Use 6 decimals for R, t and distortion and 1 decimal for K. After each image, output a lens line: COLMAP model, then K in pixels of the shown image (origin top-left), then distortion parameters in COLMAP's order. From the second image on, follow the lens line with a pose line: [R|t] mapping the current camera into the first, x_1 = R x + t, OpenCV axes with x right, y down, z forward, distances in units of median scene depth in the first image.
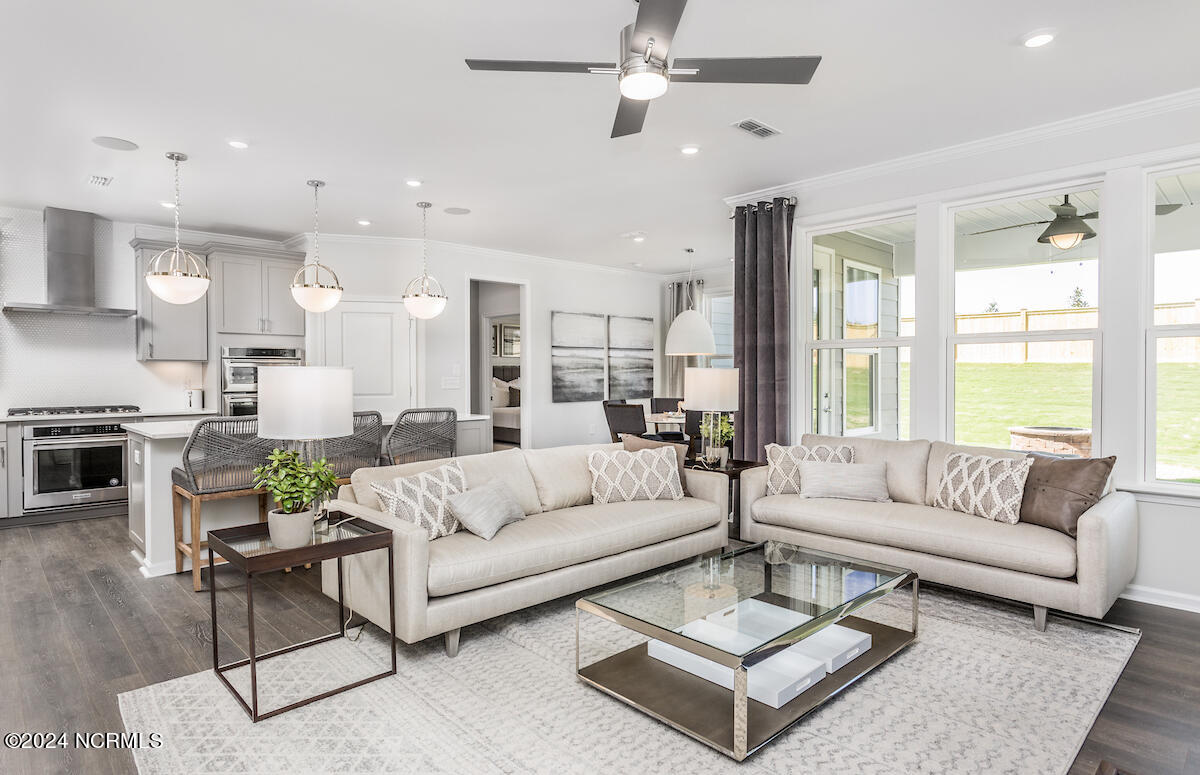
lens RADIAL K [[660.7, 0, 600.0], [0, 660.7, 387.5], [0, 0, 1]] dist [0.001083, 0.000155]
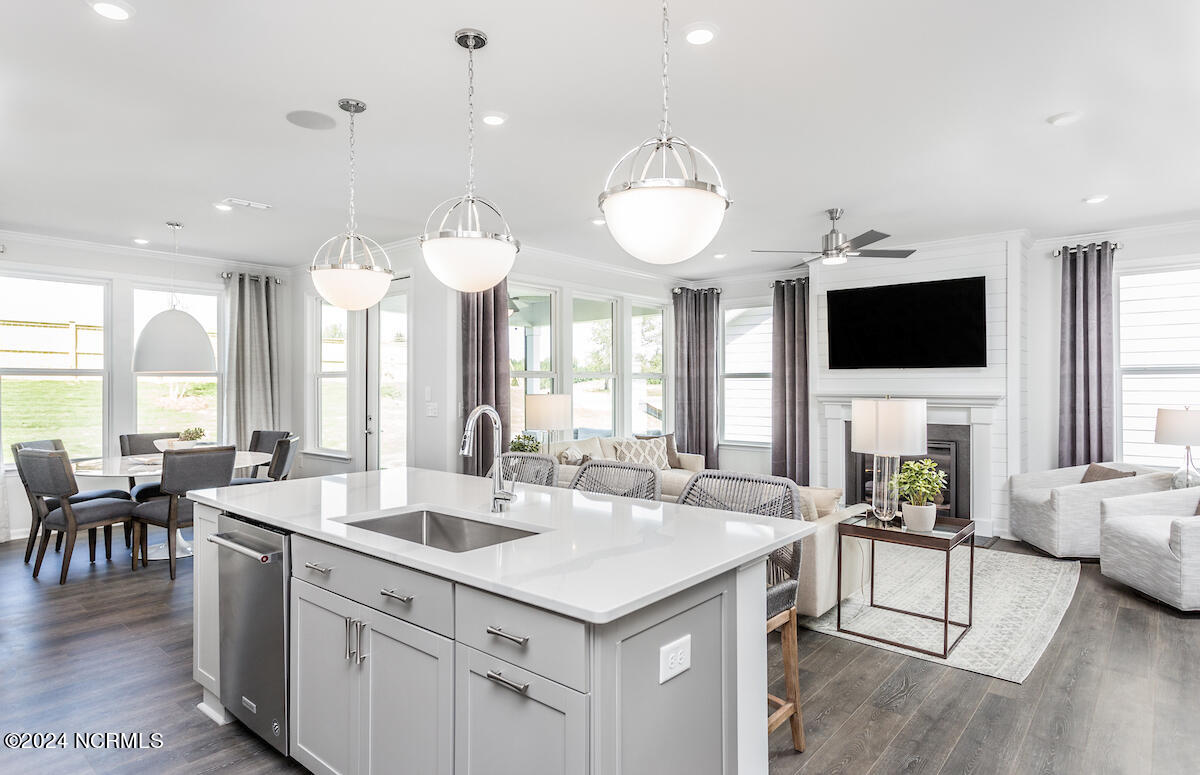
lens RADIAL K [[660.7, 0, 600.0], [0, 660.7, 387.5], [0, 0, 1]] dist [0.001083, 0.000155]
pose [[-0.102539, -0.001910, 0.994727, -1.677978], [0.019371, 0.999805, 0.003916, -0.067898], [-0.994540, 0.019670, -0.102482, 1.711905]]
